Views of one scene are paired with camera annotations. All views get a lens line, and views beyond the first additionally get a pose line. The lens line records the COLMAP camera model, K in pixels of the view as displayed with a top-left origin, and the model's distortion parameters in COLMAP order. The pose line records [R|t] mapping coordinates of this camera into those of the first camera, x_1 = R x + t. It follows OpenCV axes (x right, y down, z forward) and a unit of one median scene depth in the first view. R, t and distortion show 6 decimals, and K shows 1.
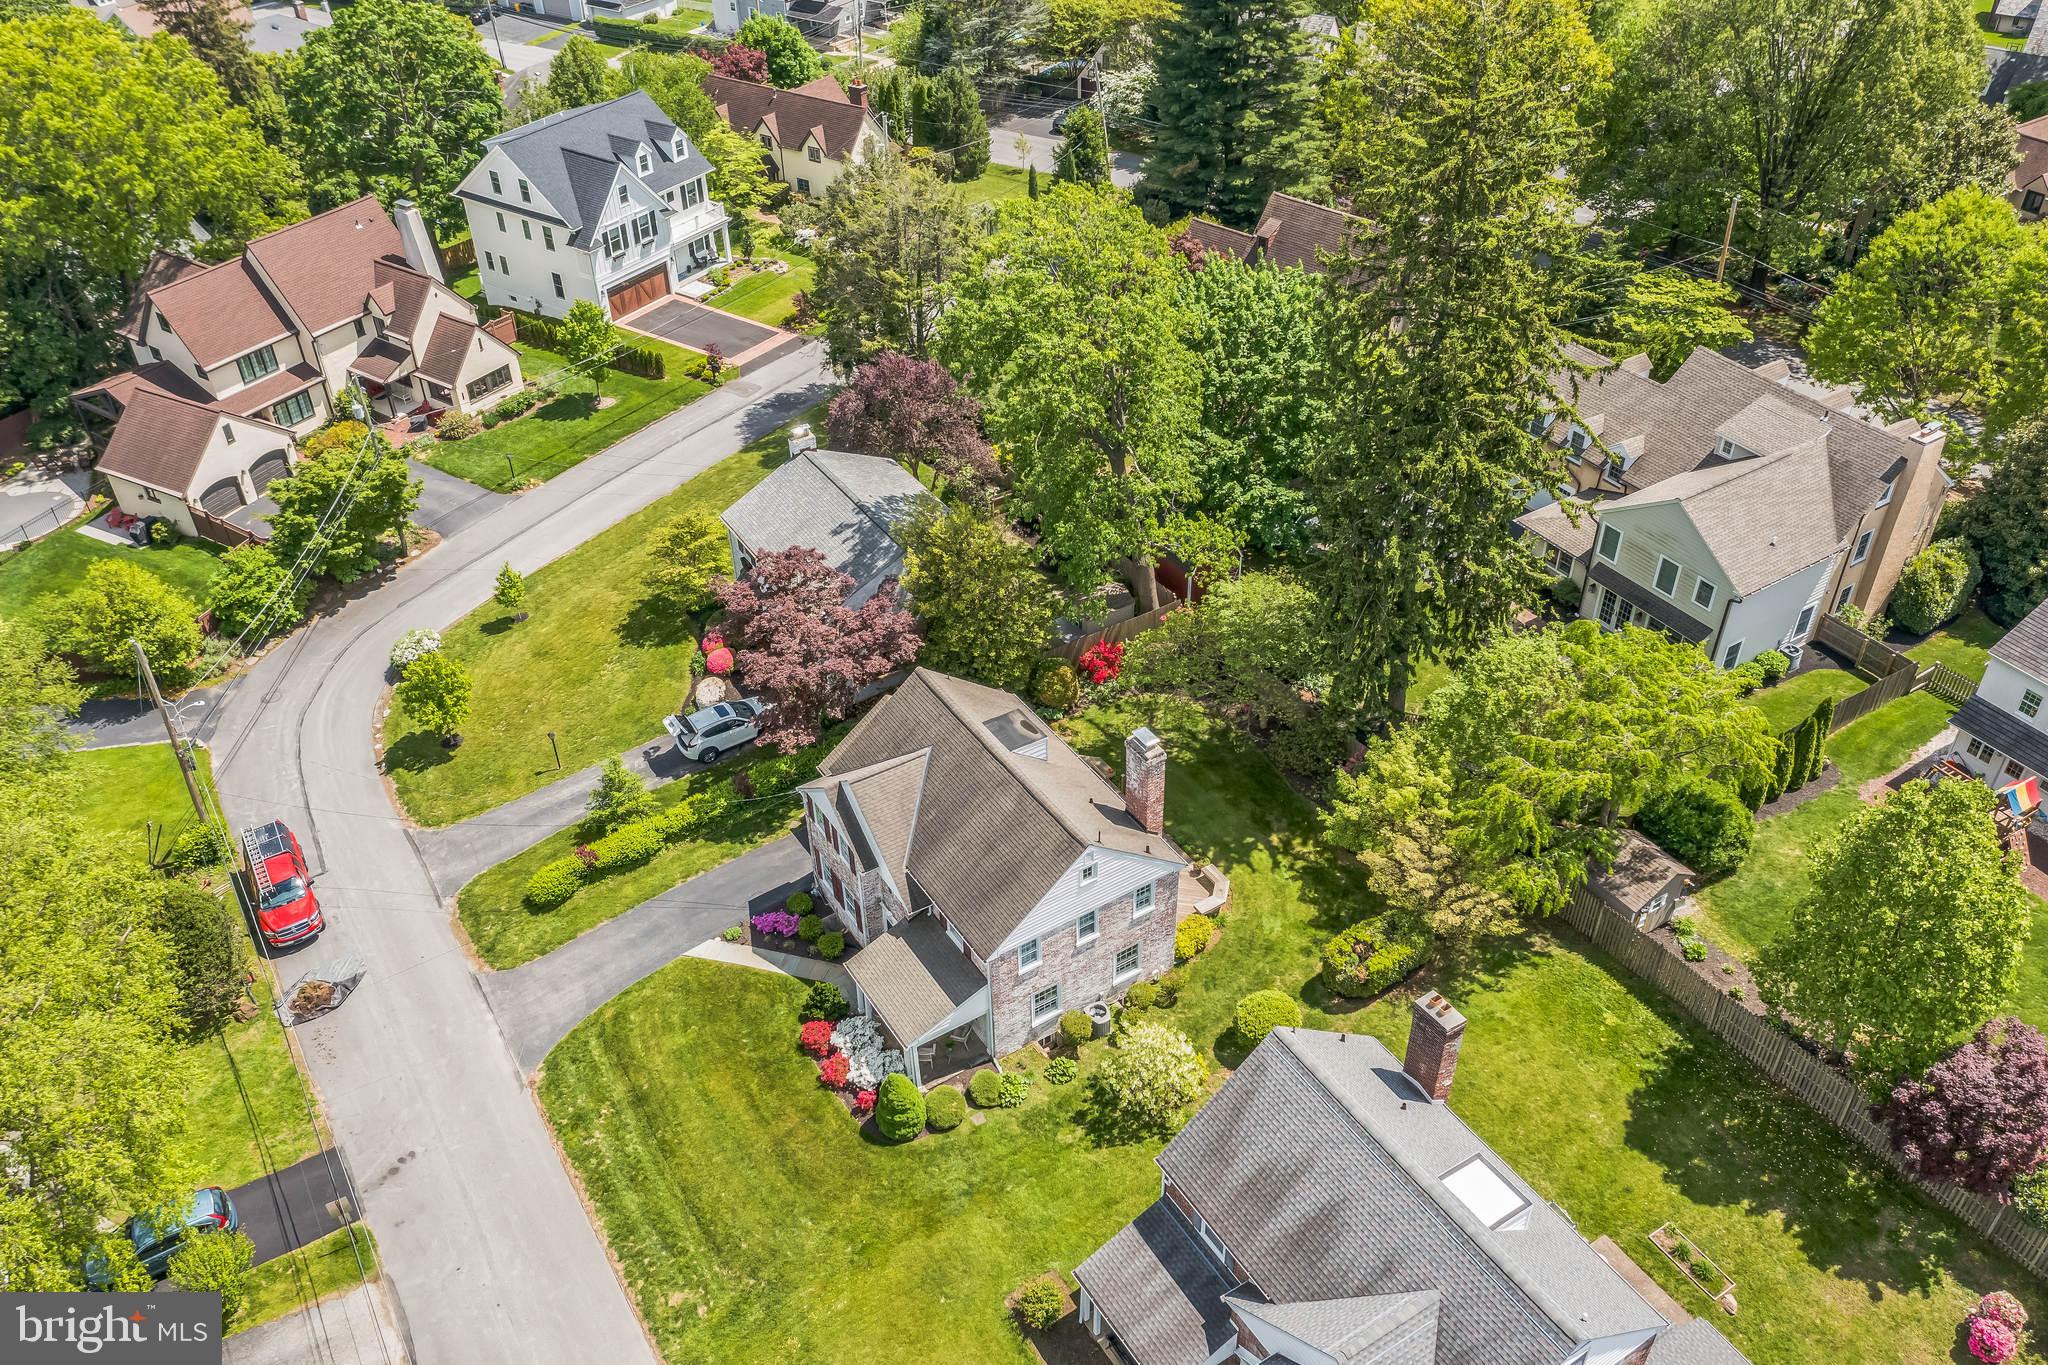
lens RADIAL K [[1619.6, 0, 1020.7], [0, 1619.6, 687.3], [0, 0, 1]] dist [-0.009593, -0.005273]
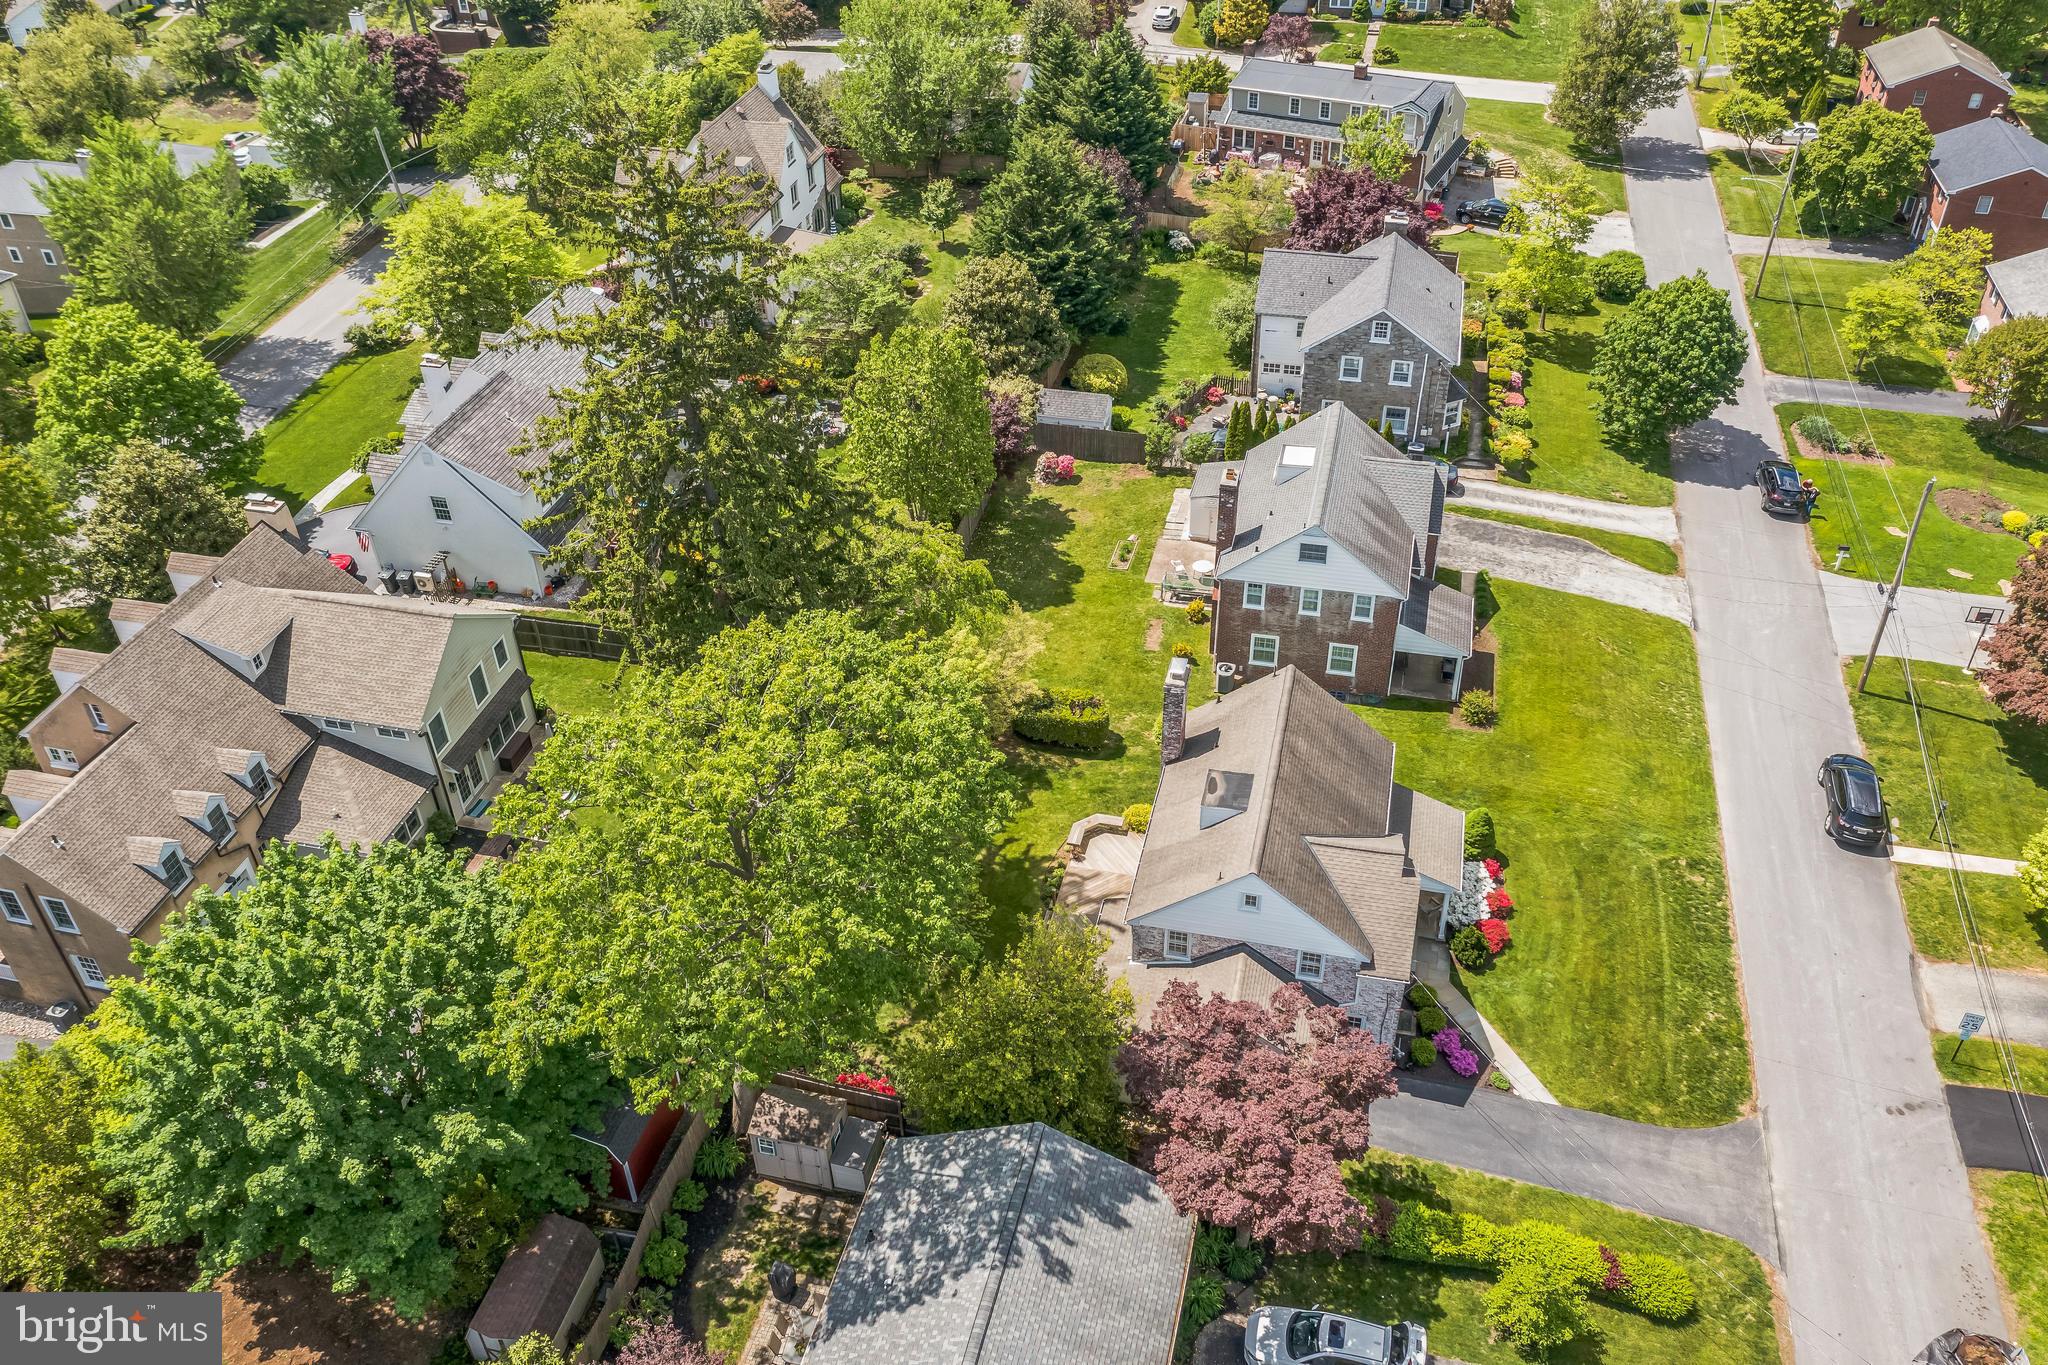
lens RADIAL K [[1616.6, 0, 1024.0], [0, 1616.6, 682.5], [0, 0, 1]] dist [-0.018339, 0.001985]
pose [[-0.699654, -0.396903, 0.594098, -0.452566], [0.467691, 0.374195, 0.800777, -0.800100], [-0.540139, 0.838121, -0.076179, 1.060756]]
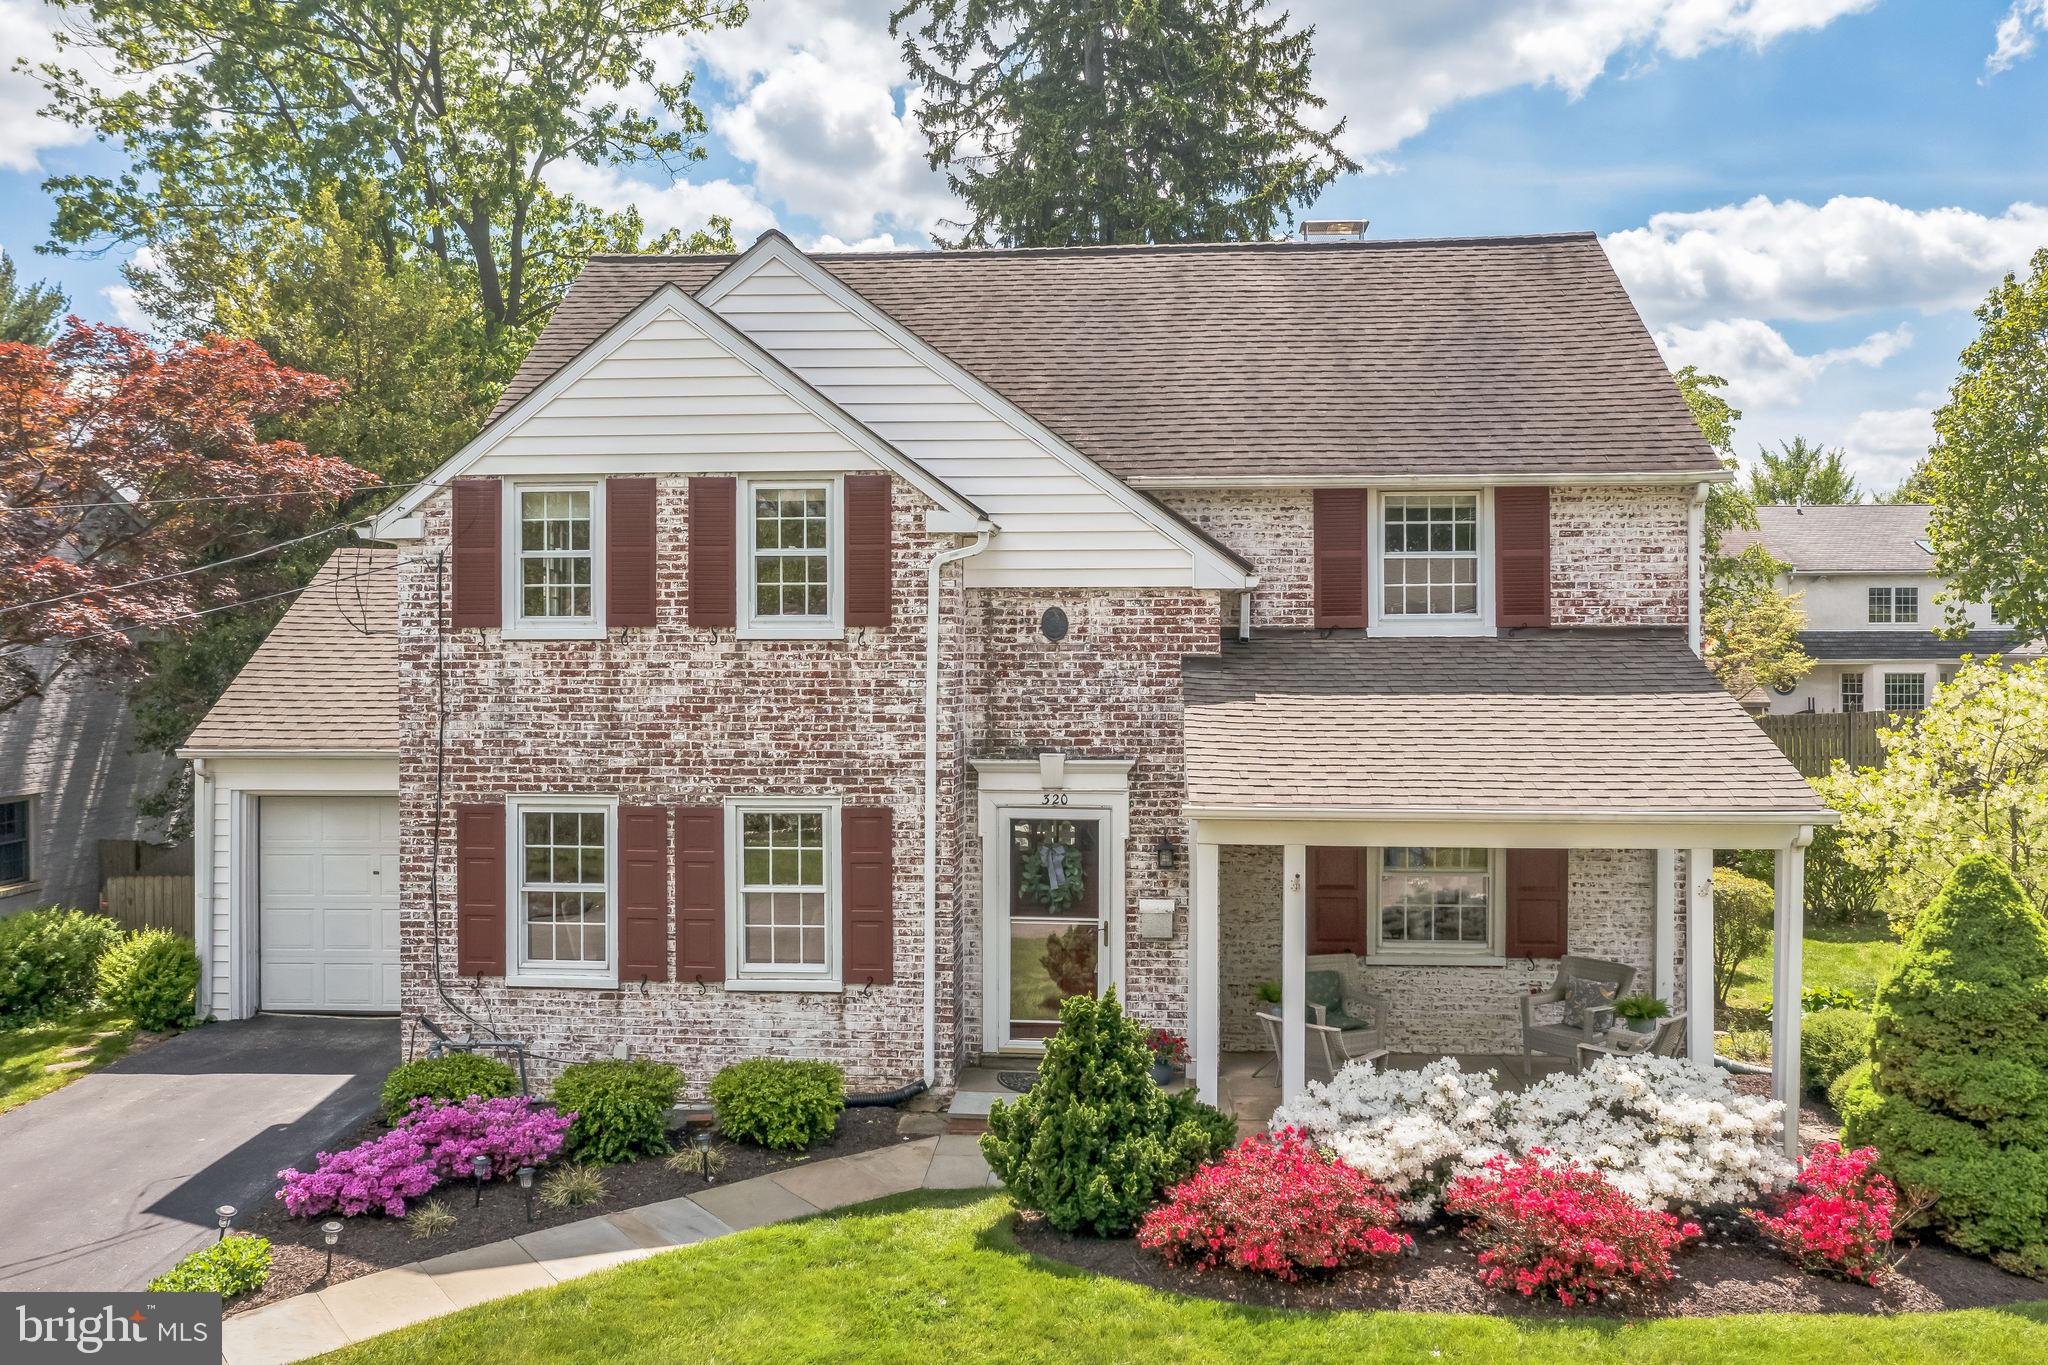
lens RADIAL K [[1616.6, 0, 1024.0], [0, 1616.6, 682.5], [0, 0, 1]] dist [-0.018339, 0.001985]
pose [[0.578386, 0.032882, 0.815101, -0.274870], [0.491787, 0.783147, -0.380559, 0.213609], [-0.650857, 0.620966, 0.436790, 0.865795]]
